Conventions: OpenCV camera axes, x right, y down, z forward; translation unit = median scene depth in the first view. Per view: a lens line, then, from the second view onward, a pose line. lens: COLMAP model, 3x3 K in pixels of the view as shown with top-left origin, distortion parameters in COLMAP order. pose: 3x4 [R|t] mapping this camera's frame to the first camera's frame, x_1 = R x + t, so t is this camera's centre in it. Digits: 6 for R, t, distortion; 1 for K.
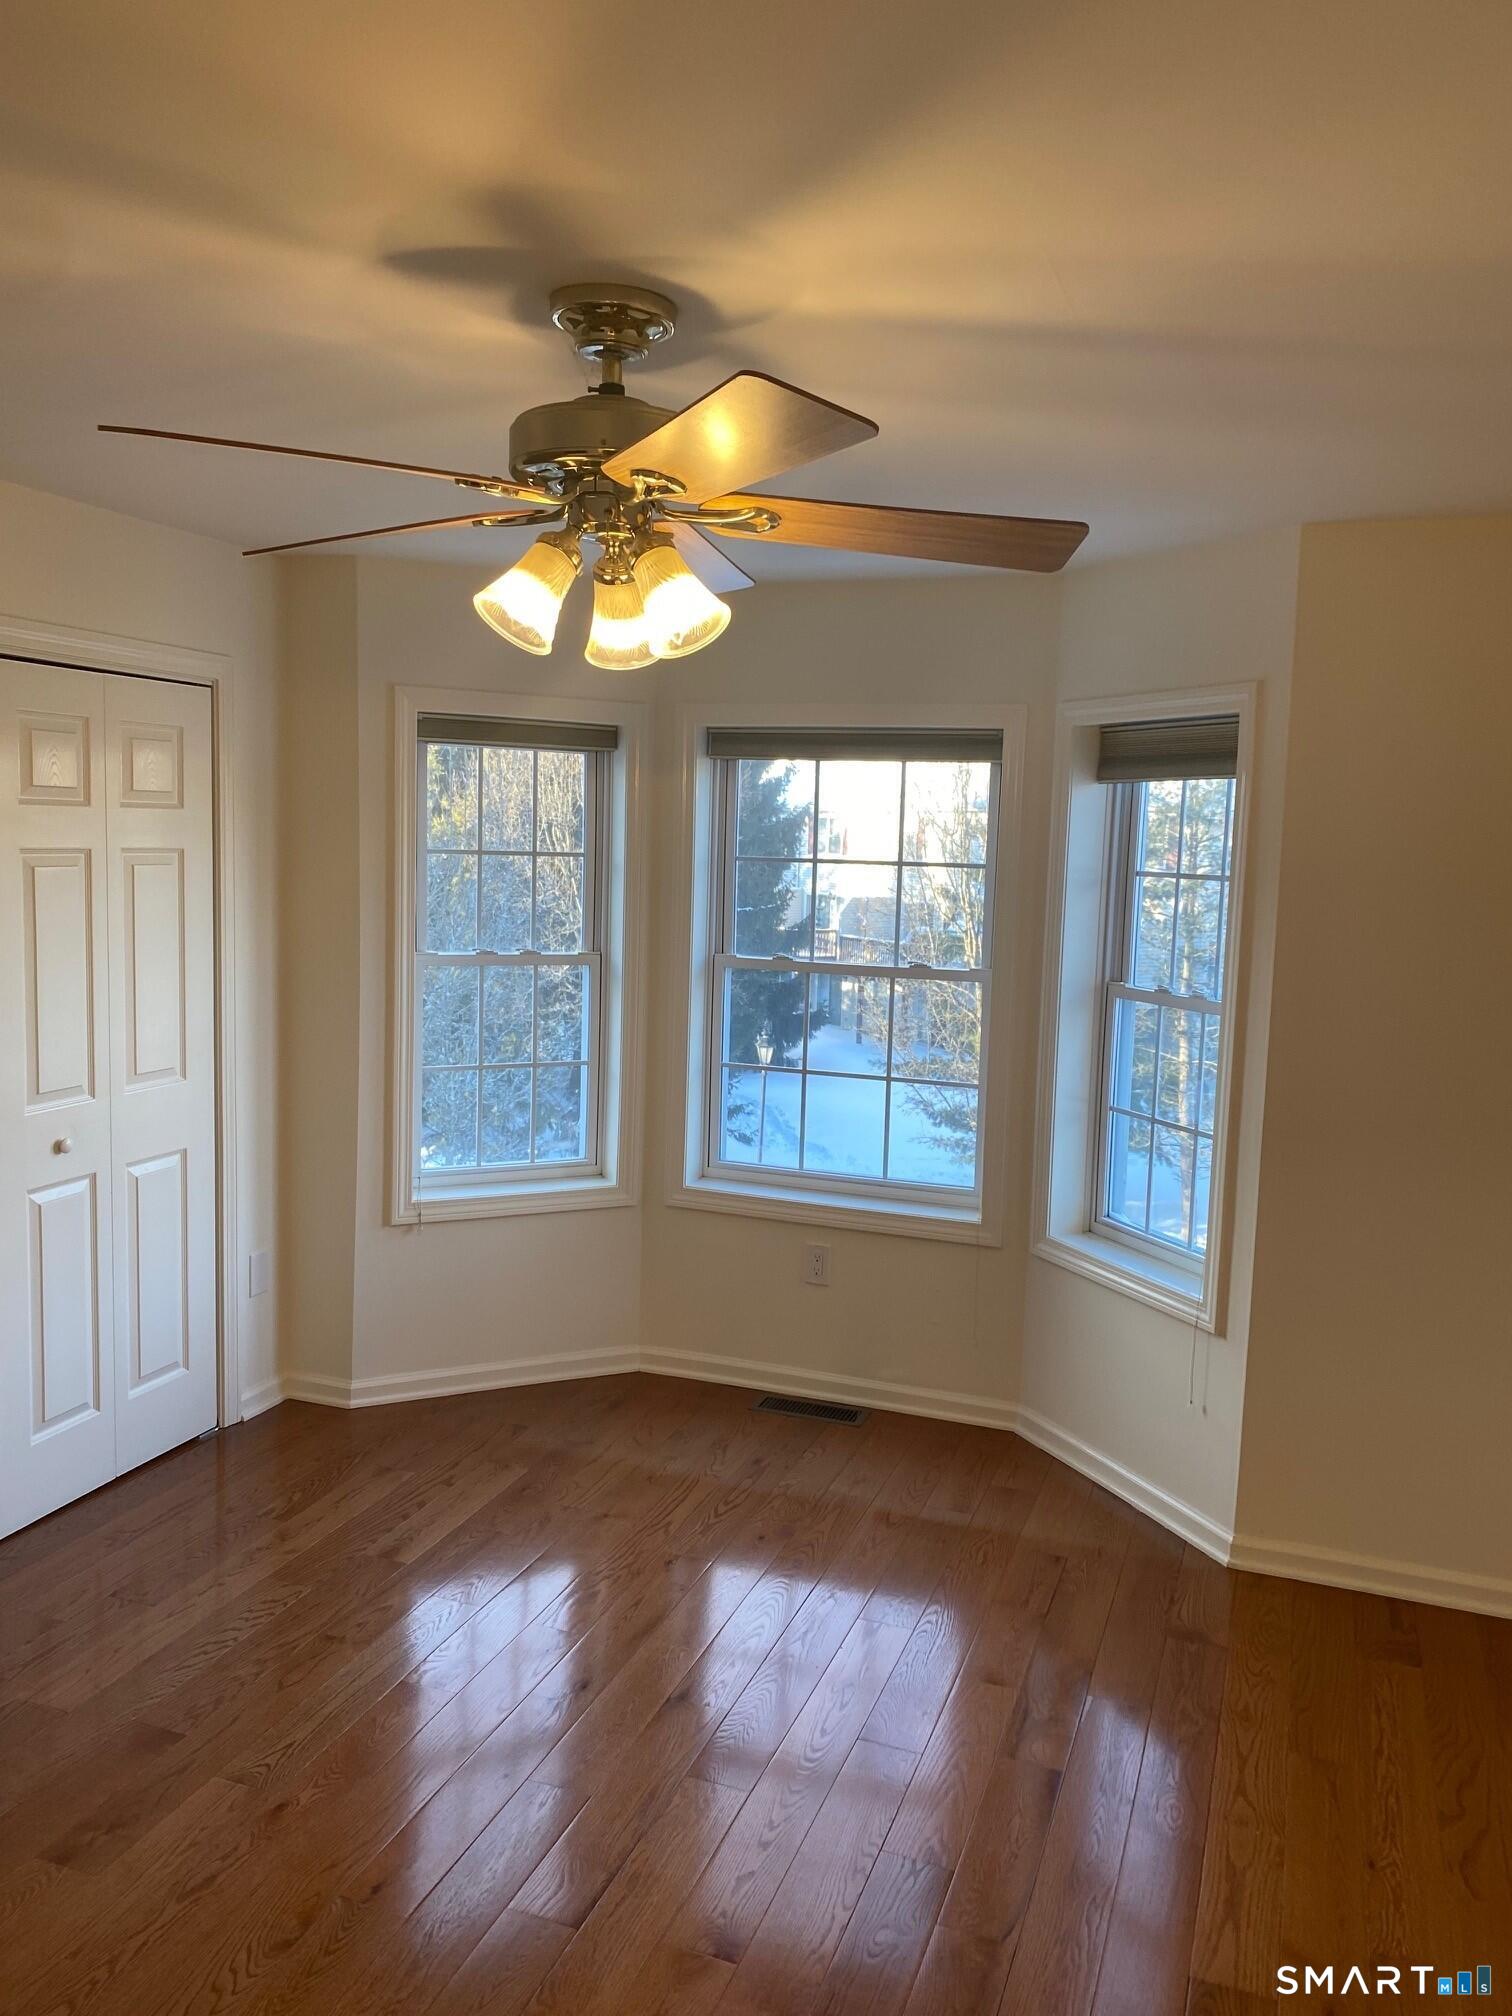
lens RADIAL K [[1563.8, 0, 756.0], [0, 1563.8, 1008.0], [0, 0, 1]] dist [0.035411, -0.096352]
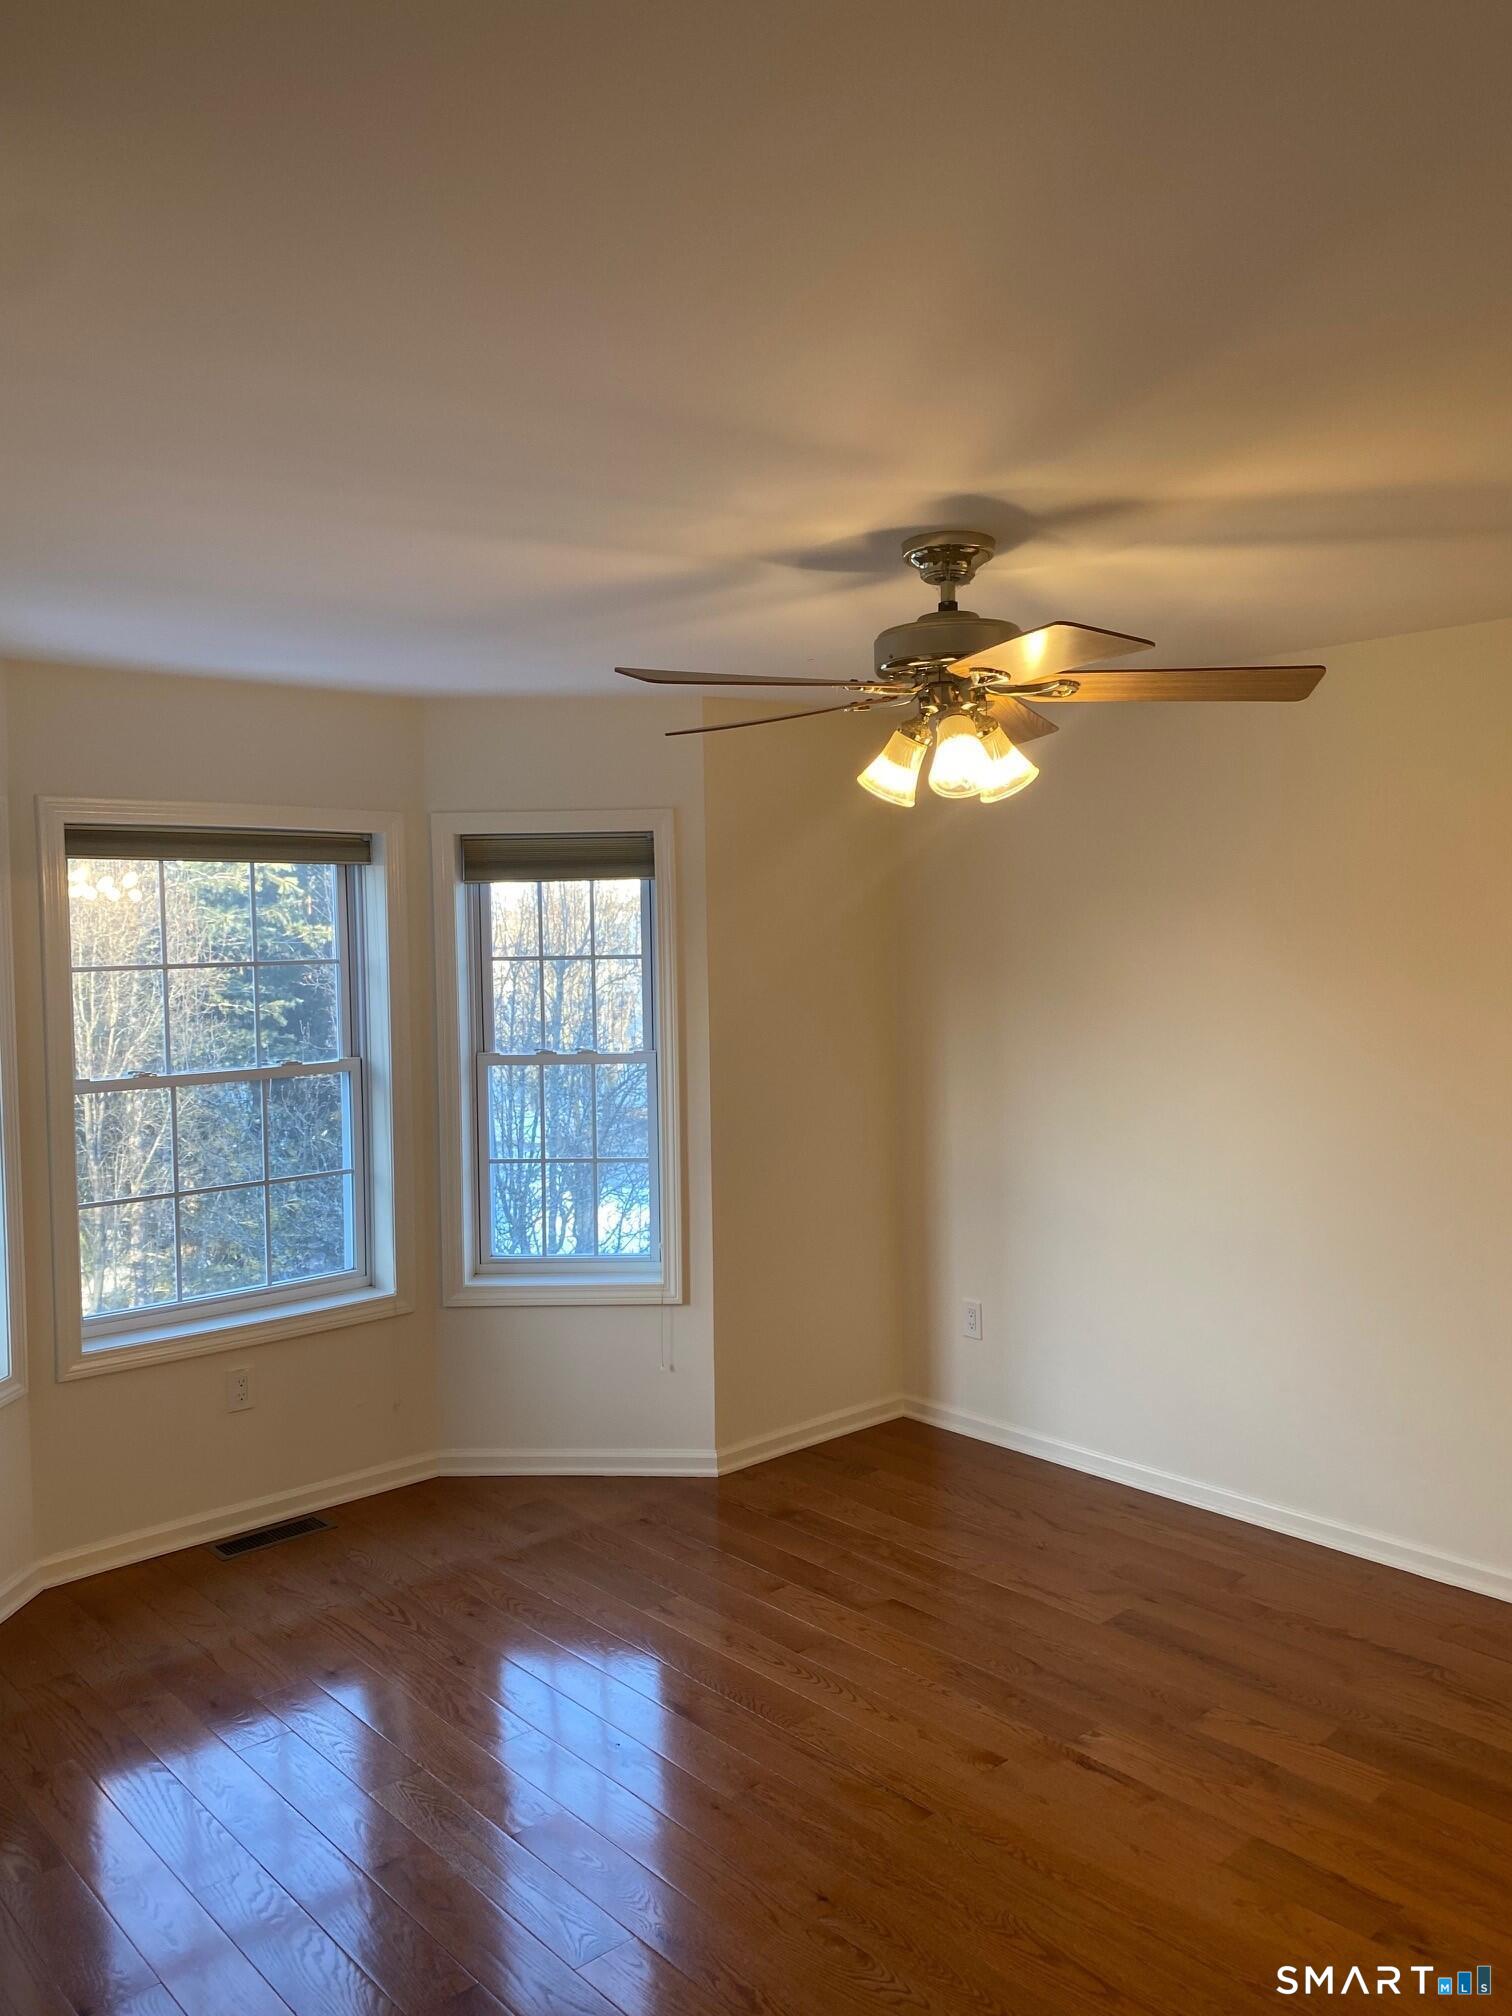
lens RADIAL K [[1563.8, 0, 756.0], [0, 1563.8, 1008.0], [0, 0, 1]] dist [0.035411, -0.096352]
pose [[0.471888, -0.088825, 0.877172, -0.789754], [0.139824, 0.989860, 0.025016, -0.058248], [-0.870500, 0.110845, 0.479524, 0.300175]]
